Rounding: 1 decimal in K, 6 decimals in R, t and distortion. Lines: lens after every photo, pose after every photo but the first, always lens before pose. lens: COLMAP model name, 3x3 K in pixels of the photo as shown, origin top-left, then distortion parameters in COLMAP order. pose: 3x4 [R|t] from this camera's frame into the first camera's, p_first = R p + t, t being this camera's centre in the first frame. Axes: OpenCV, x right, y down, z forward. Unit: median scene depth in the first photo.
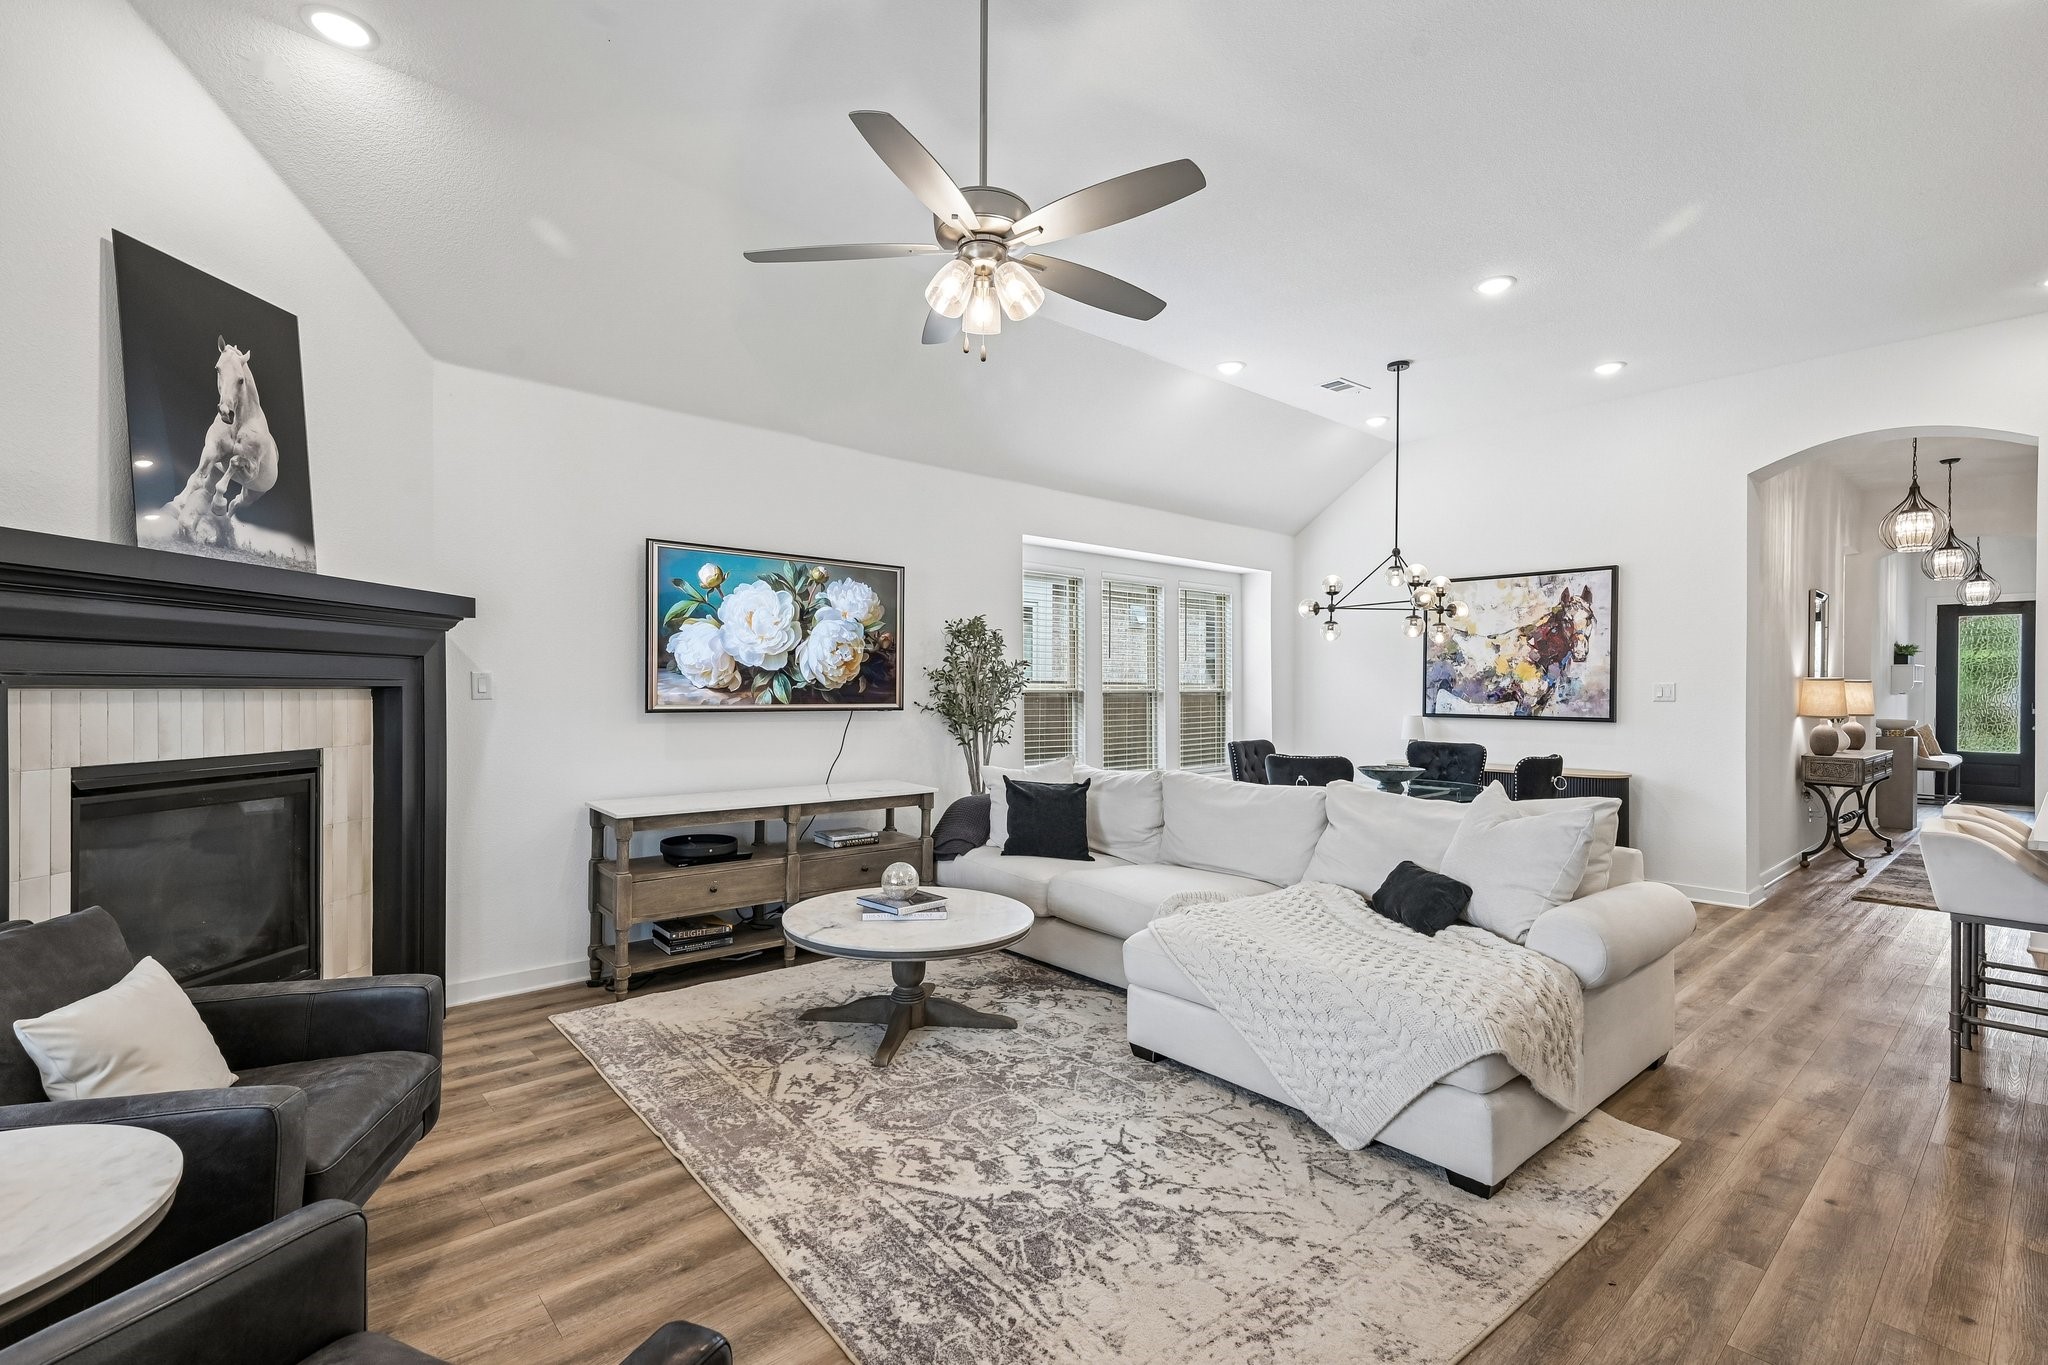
lens RADIAL K [[942.1, 0, 1011.9], [0, 942.1, 689.2], [0, 0, 1]] dist [0.012202, -0.000047]
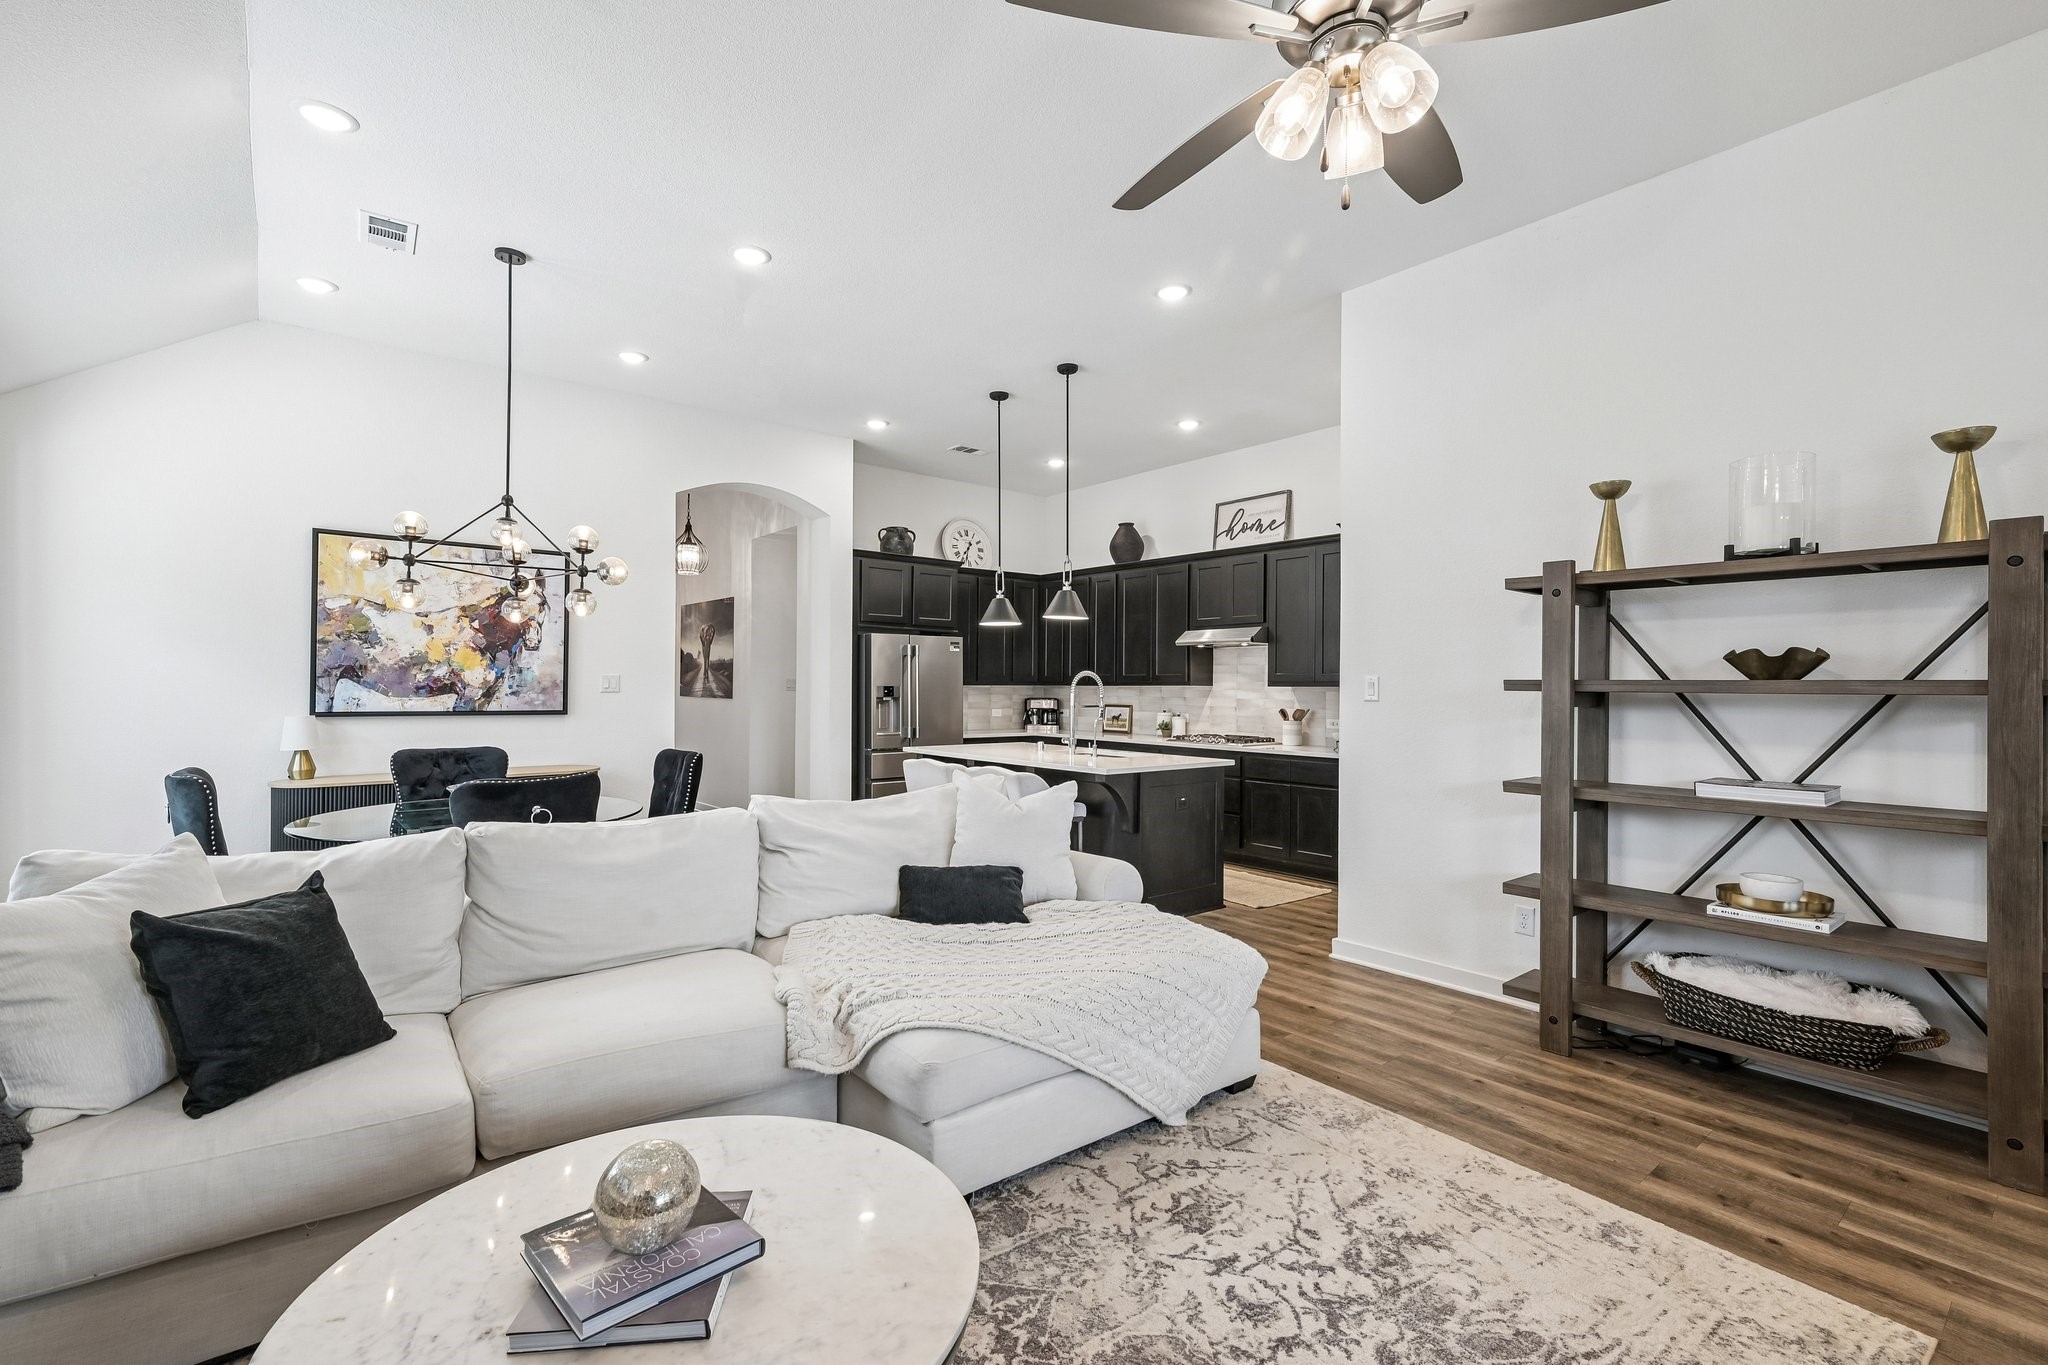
lens RADIAL K [[942.1, 0, 1043.3], [0, 942.1, 647.2], [0, 0, 1]] dist [0.012202, -0.000047]
pose [[0.015474, 0.034376, 0.999289, -0.569377], [-0.002796, 0.999406, -0.034337, -0.002792], [-0.999876, -0.002262, 0.015561, 0.927381]]
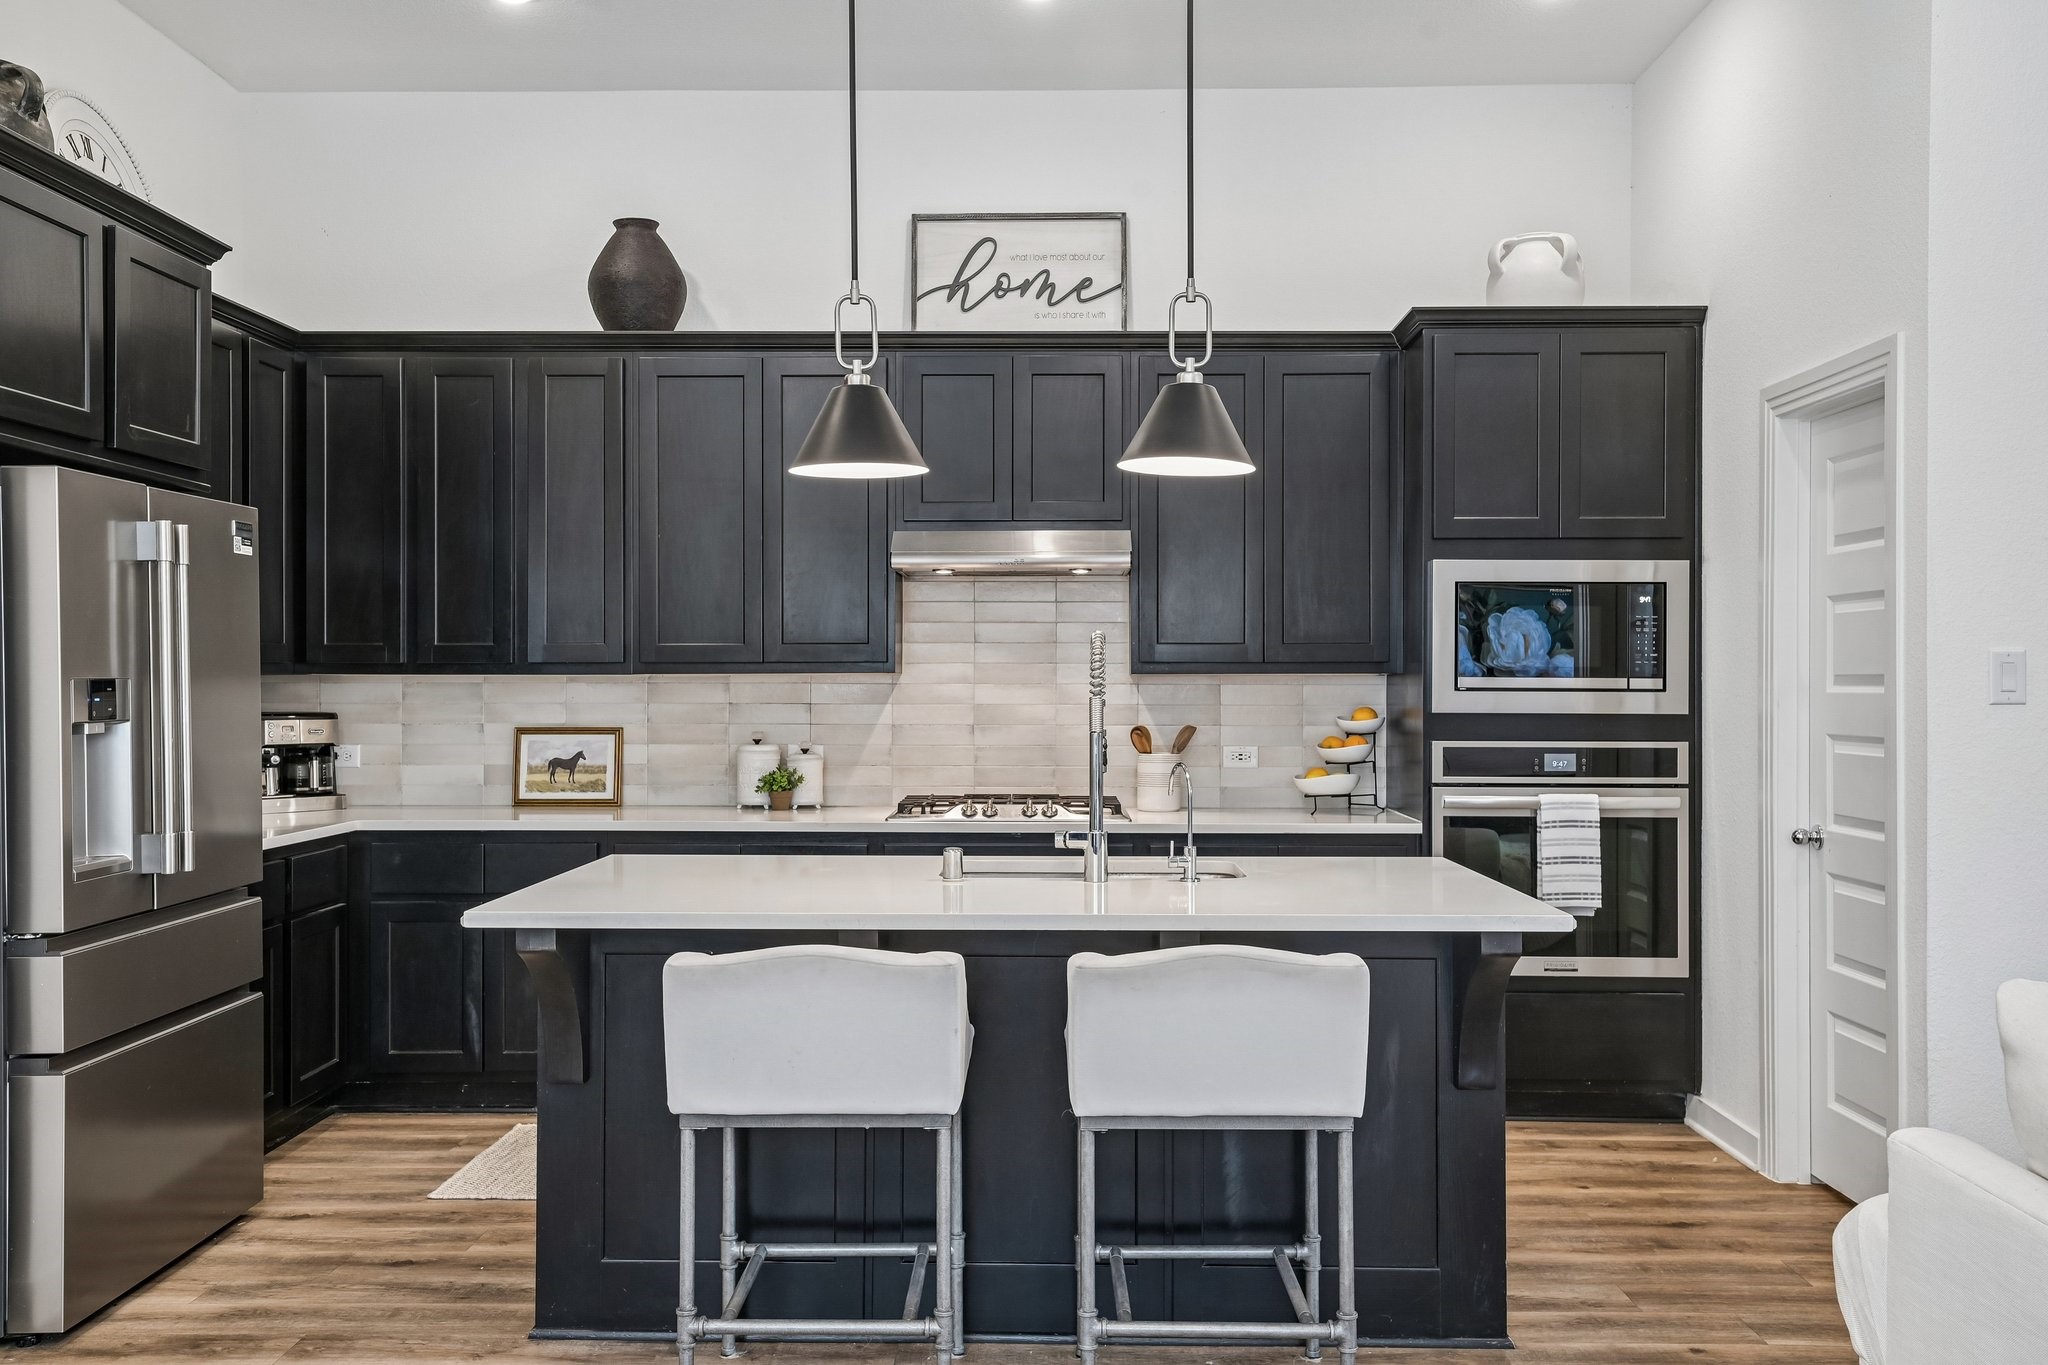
lens RADIAL K [[1783.5, 0, 1025.0], [0, 1783.5, 676.8], [0, 0, 1]] dist [0.028769, 0.002024]
pose [[-0.750746, -0.006716, 0.660557, 0.500866], [-0.003901, 0.999976, 0.005733, 0.003941], [-0.660580, 0.001727, -0.750754, 1.769153]]
